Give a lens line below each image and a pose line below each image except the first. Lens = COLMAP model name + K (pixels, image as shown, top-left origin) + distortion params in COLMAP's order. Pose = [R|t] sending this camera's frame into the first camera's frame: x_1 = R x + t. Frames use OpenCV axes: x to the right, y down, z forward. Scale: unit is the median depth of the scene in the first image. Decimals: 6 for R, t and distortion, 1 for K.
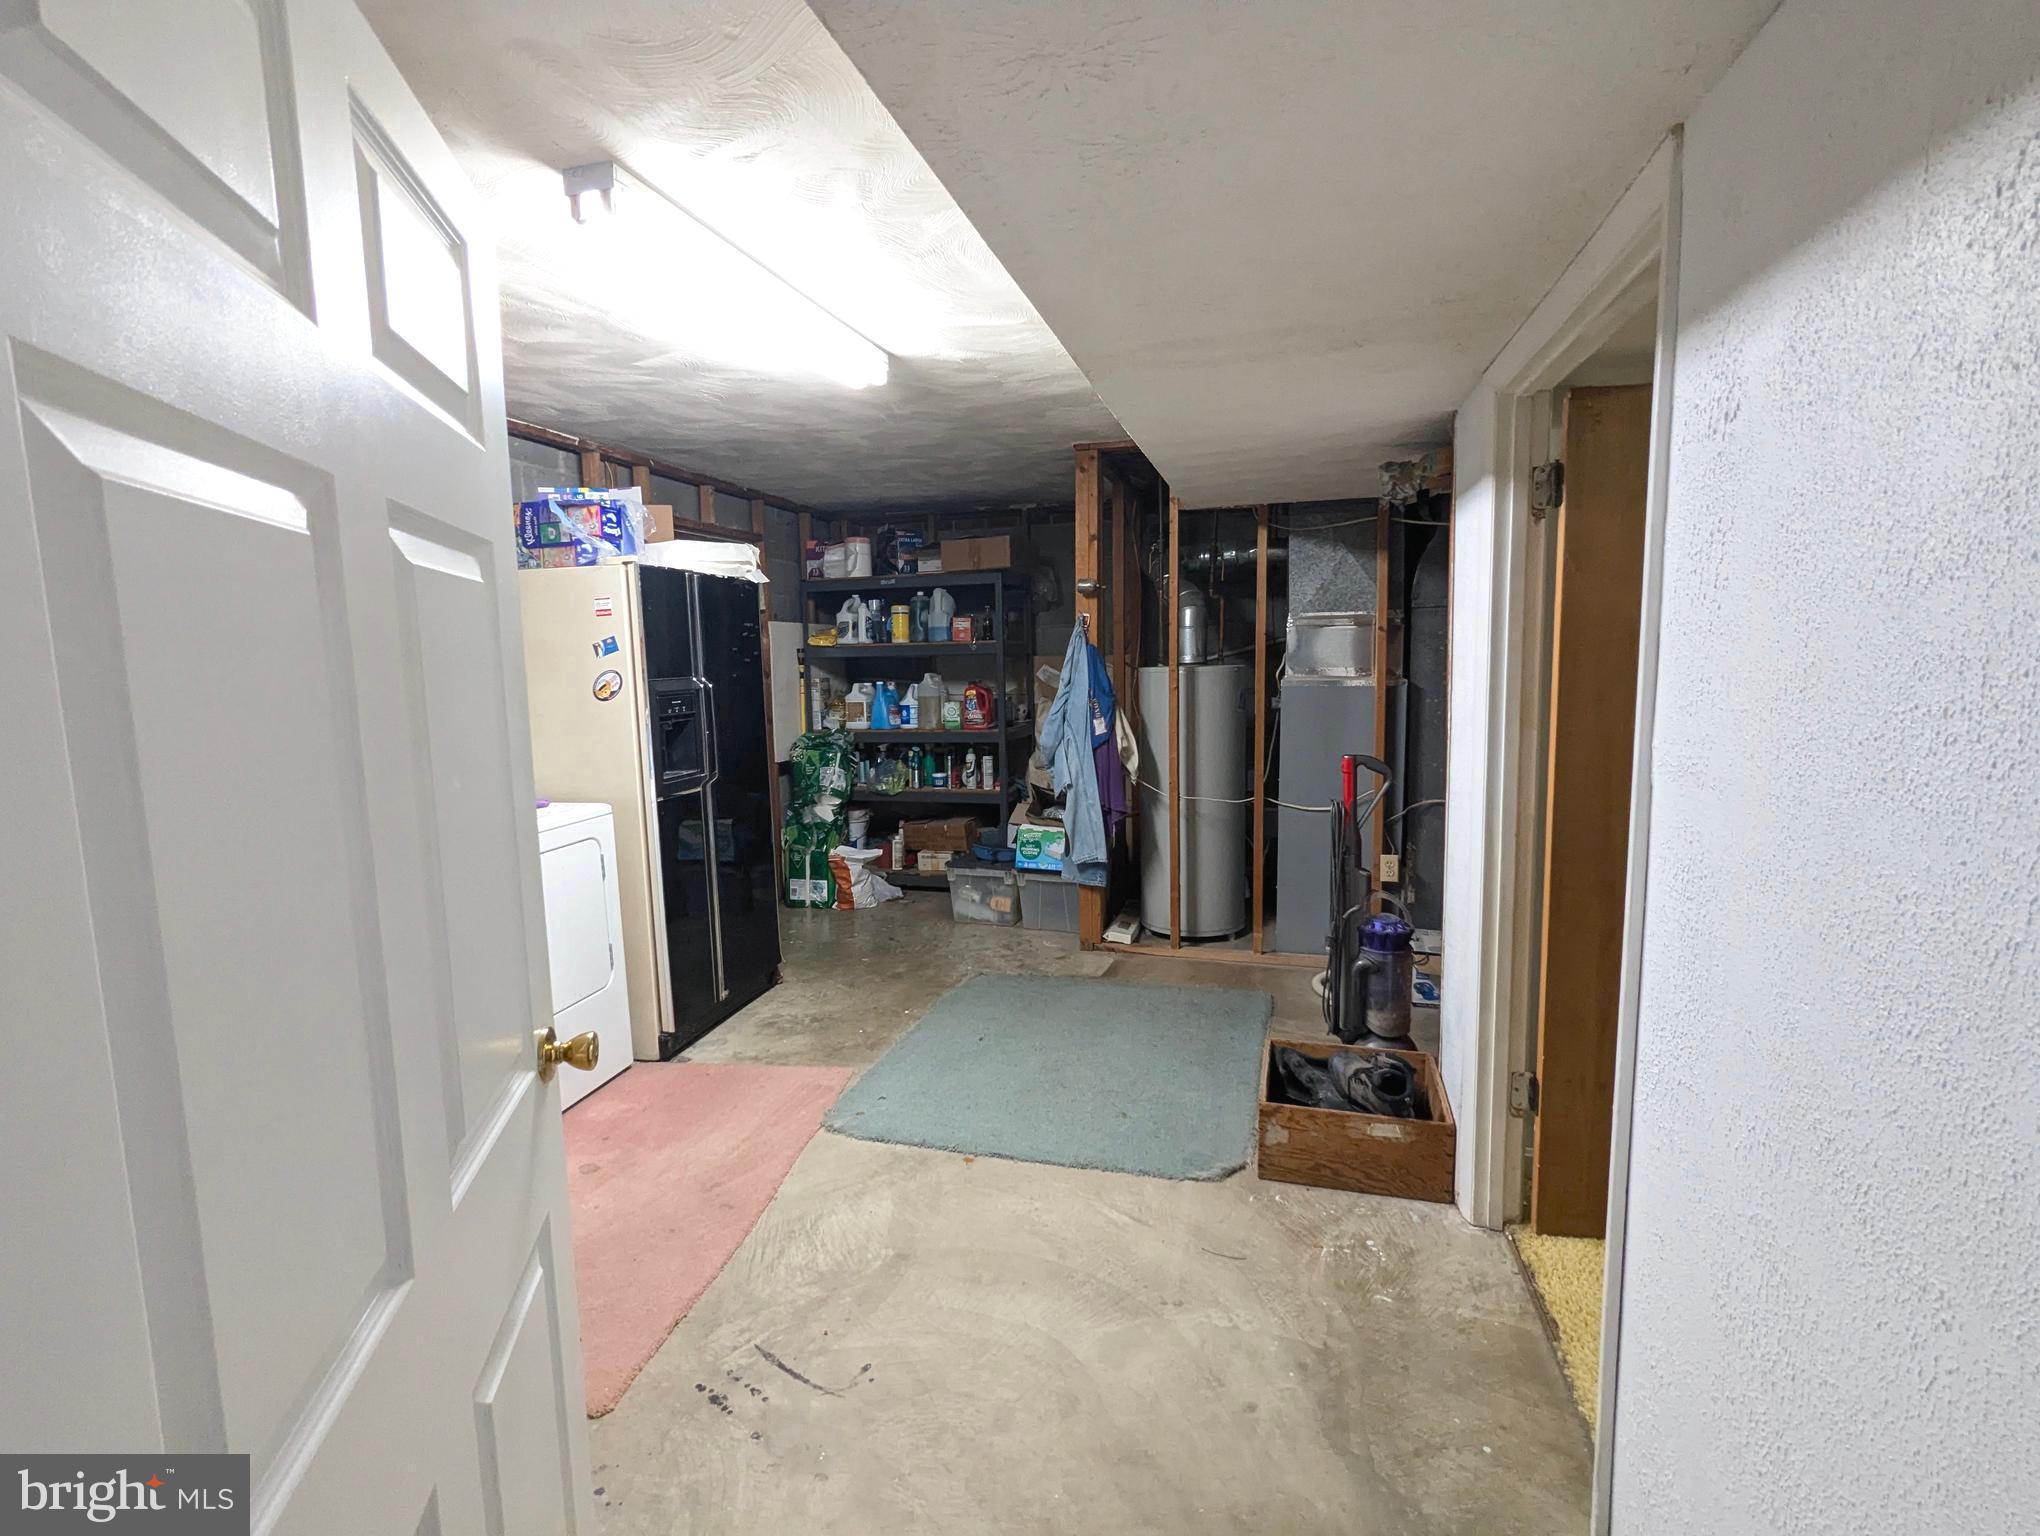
lens RADIAL K [[965.8, 0, 1011.6], [0, 965.8, 768.4], [0, 0, 1]] dist [-0.002395, 0.003054]
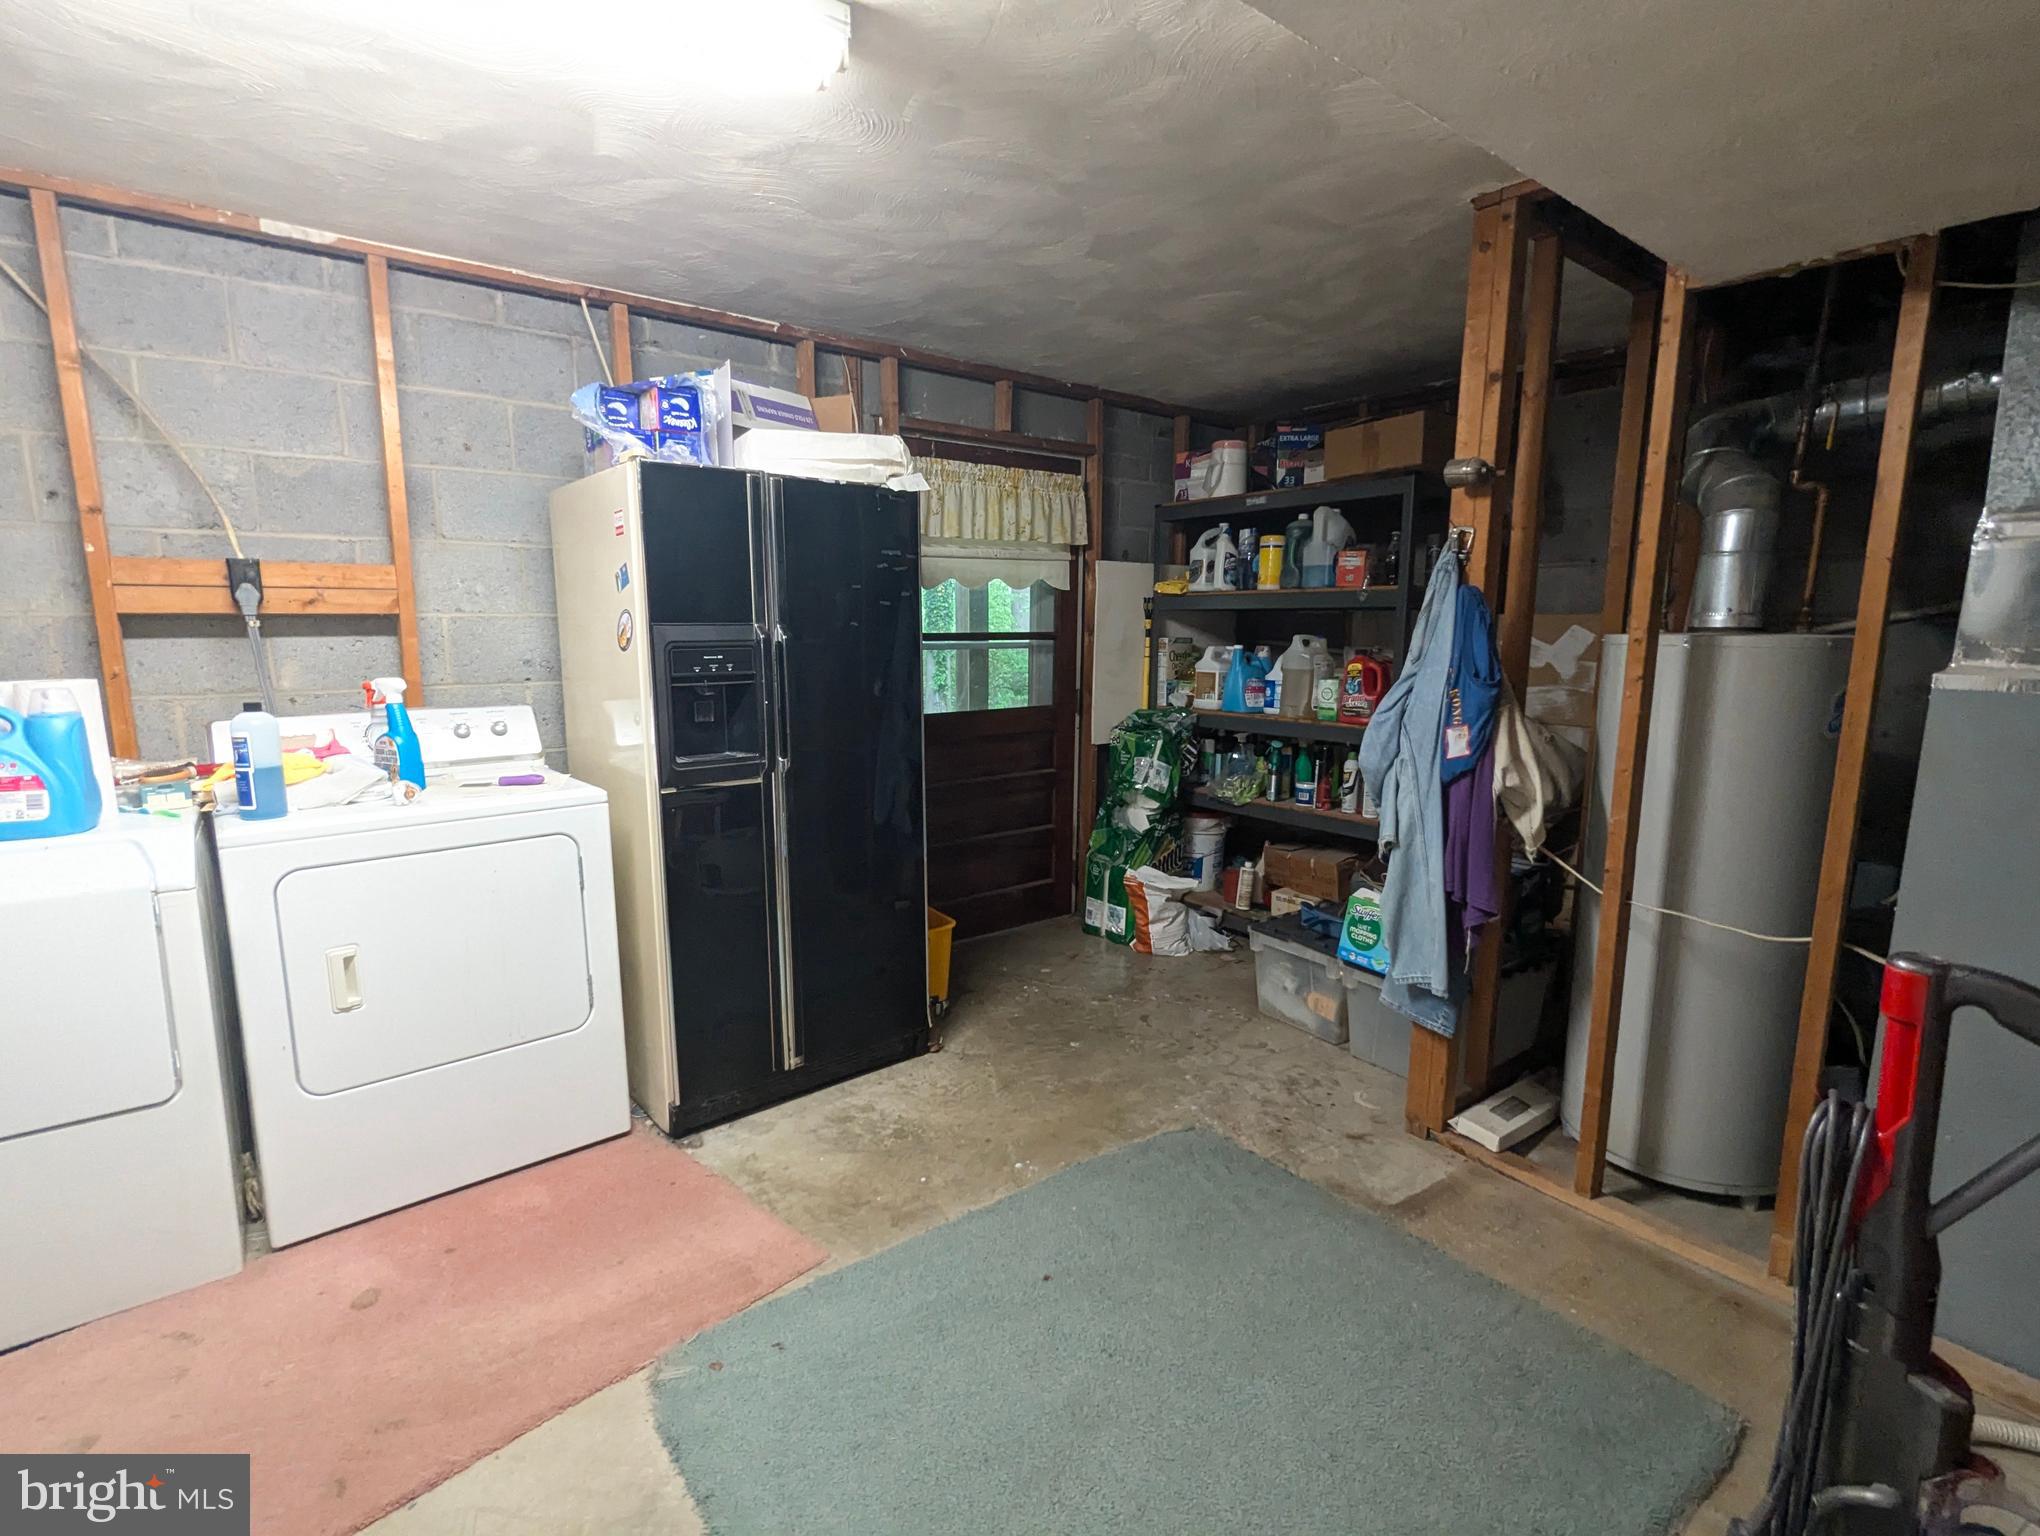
lens RADIAL K [[965.8, 0, 1018.6], [0, 965.8, 771.0], [0, 0, 1]] dist [-0.002395, 0.003054]
pose [[0.809415, 0.113018, -0.576259, 0.161116], [-0.089270, 0.993581, 0.069475, -0.034513], [0.580413, -0.004792, 0.814309, 0.345410]]
